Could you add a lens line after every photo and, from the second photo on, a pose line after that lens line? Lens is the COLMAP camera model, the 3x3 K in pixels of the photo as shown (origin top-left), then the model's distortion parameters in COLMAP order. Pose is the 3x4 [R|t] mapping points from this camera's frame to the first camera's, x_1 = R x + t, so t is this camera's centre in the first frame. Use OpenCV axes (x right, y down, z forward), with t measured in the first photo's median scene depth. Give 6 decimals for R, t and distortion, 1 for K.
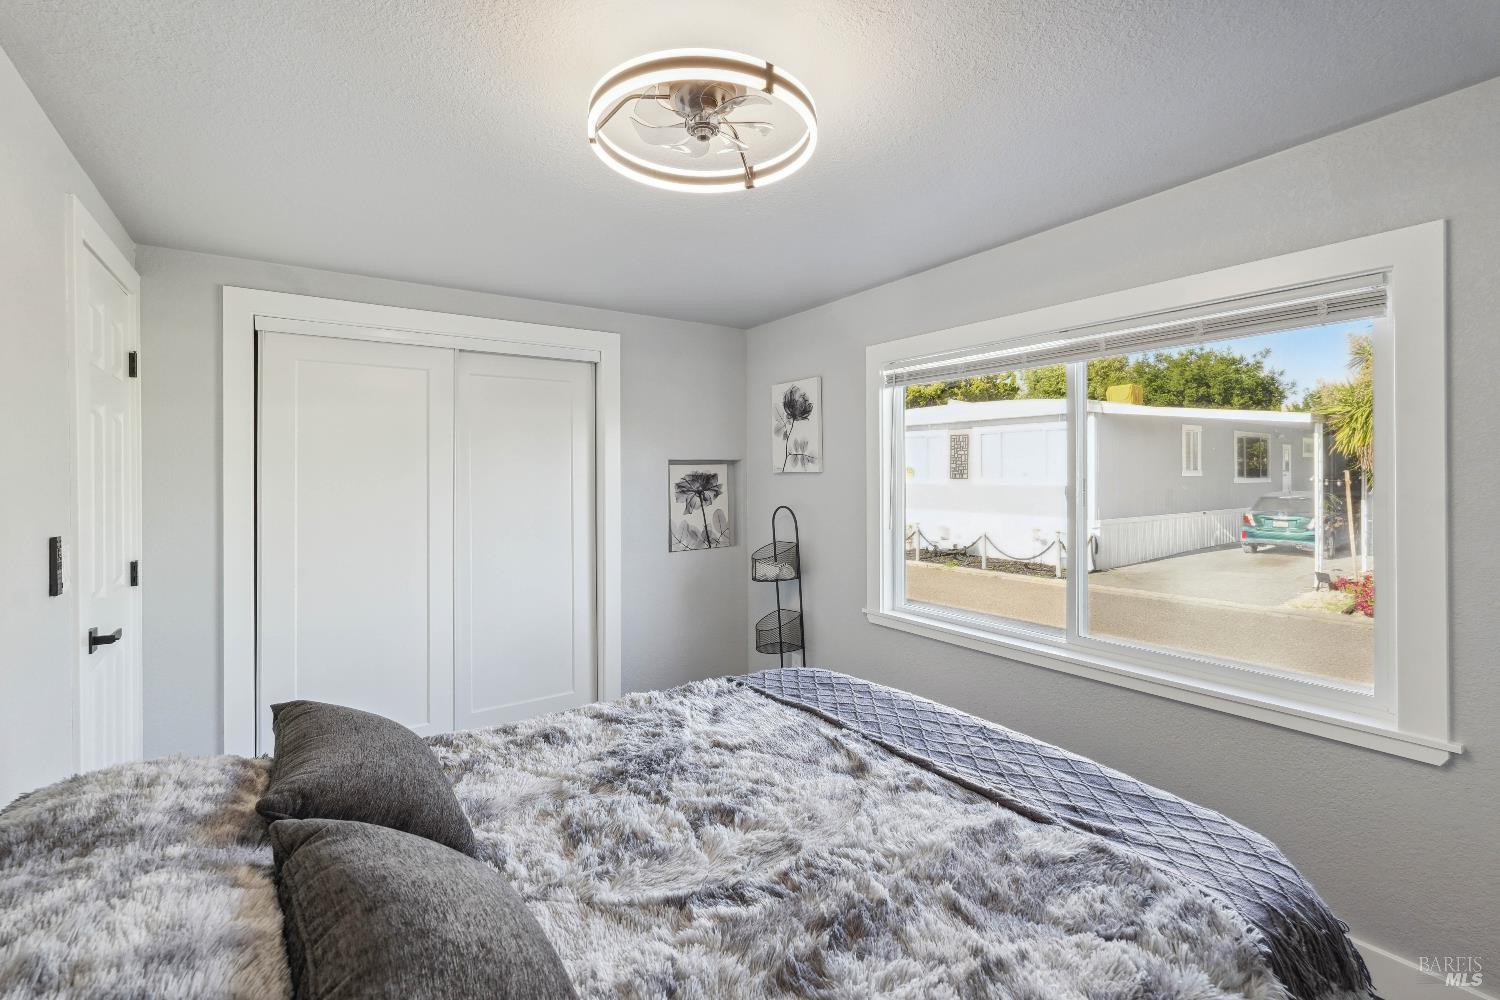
lens RADIAL K [[667.0, 0, 751.5], [0, 667.0, 473.0], [0, 0, 1]] dist [-0.001227, 0.008444]
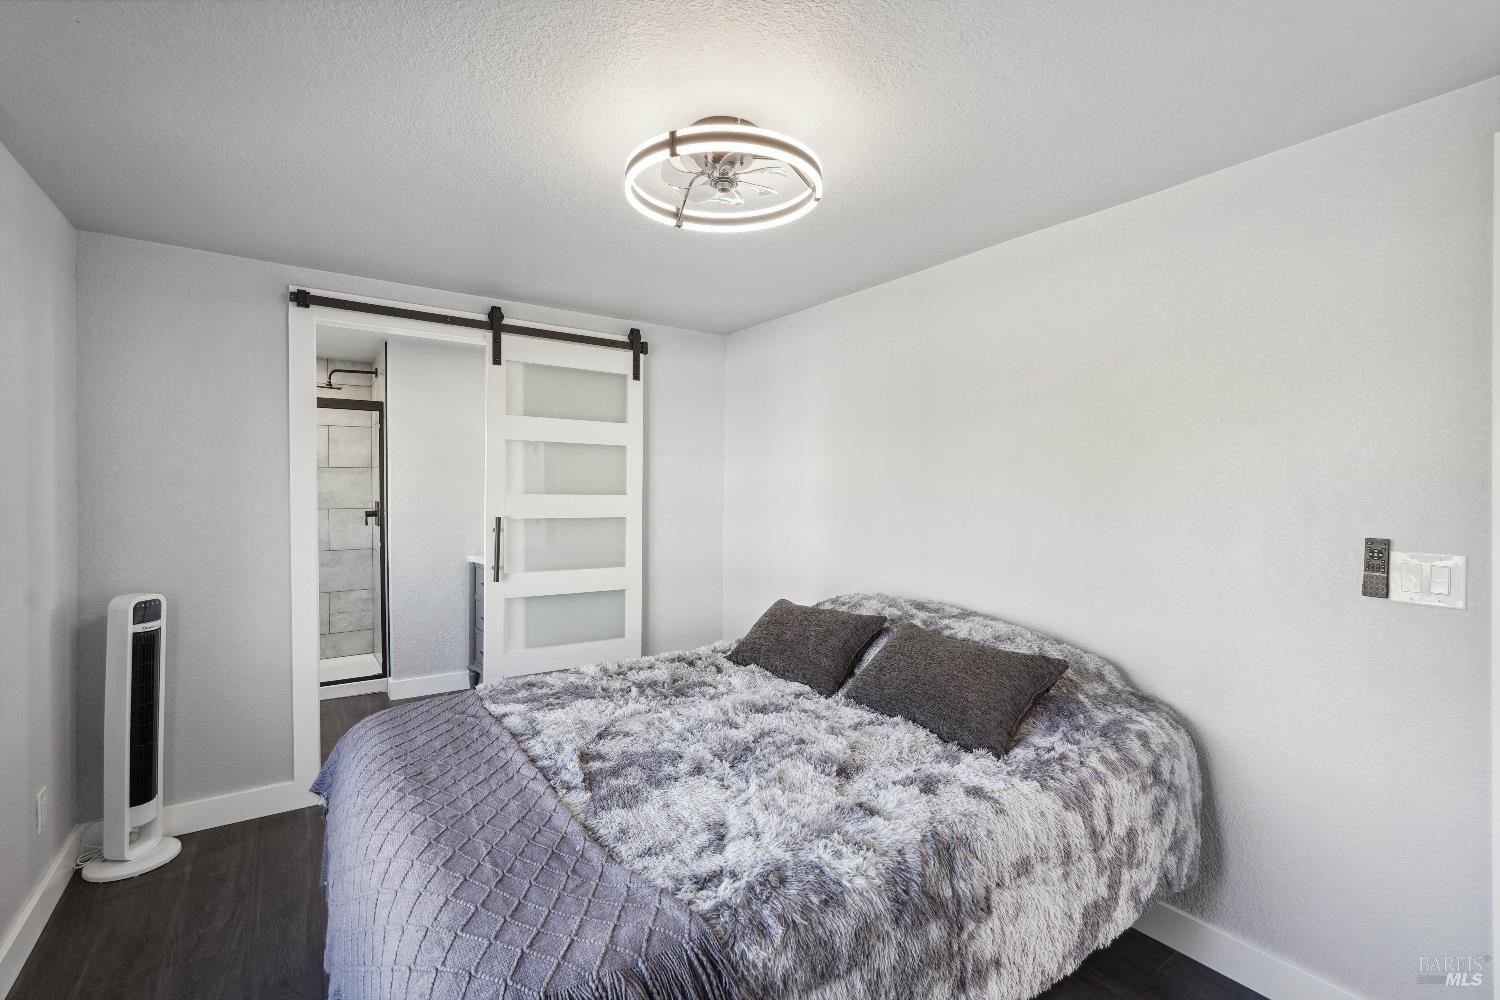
lens RADIAL K [[687.3, 0, 705.9], [0, 687.3, 498.3], [0, 0, 1]] dist [-0.019008, -0.000229]
pose [[-0.999526, 0.007235, 0.029918, -0.033424], [0.007468, 0.999943, 0.007658, 0.010510], [-0.029860, 0.007878, -0.999523, 1.034008]]
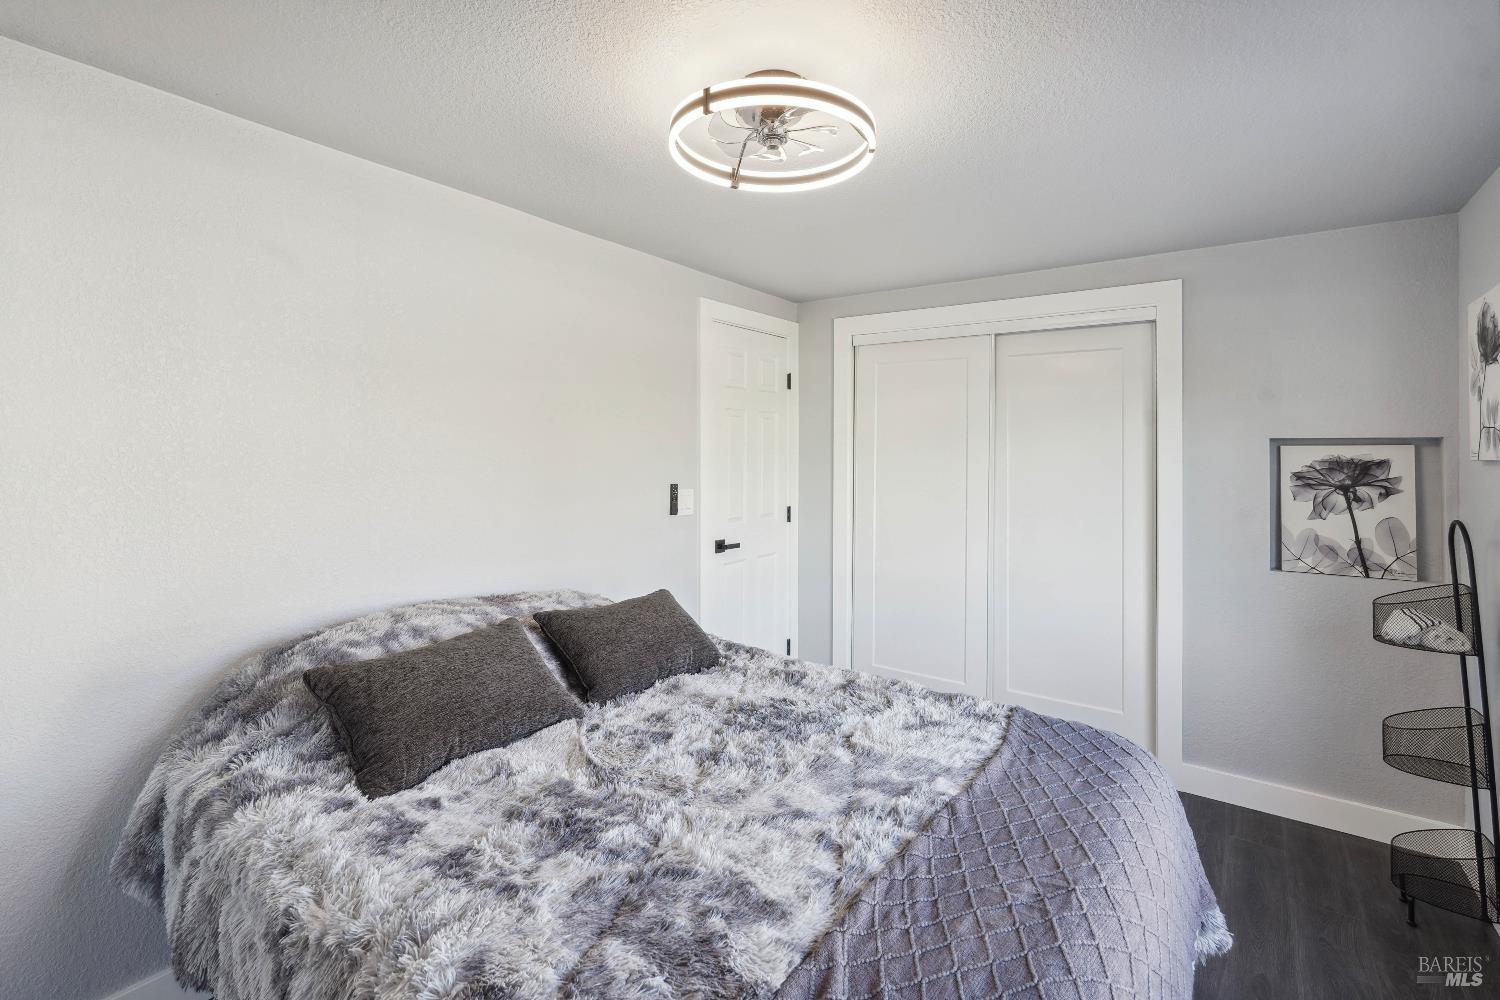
lens RADIAL K [[696.0, 0, 745.3], [0, 696.0, 441.6], [0, 0, 1]] dist [-0.002825, -0.000063]
pose [[0.322774, -0.002138, -0.946473, 0.464765], [-0.009851, 0.999936, -0.005618, -0.008370], [0.946425, 0.011137, 0.322733, 0.283115]]
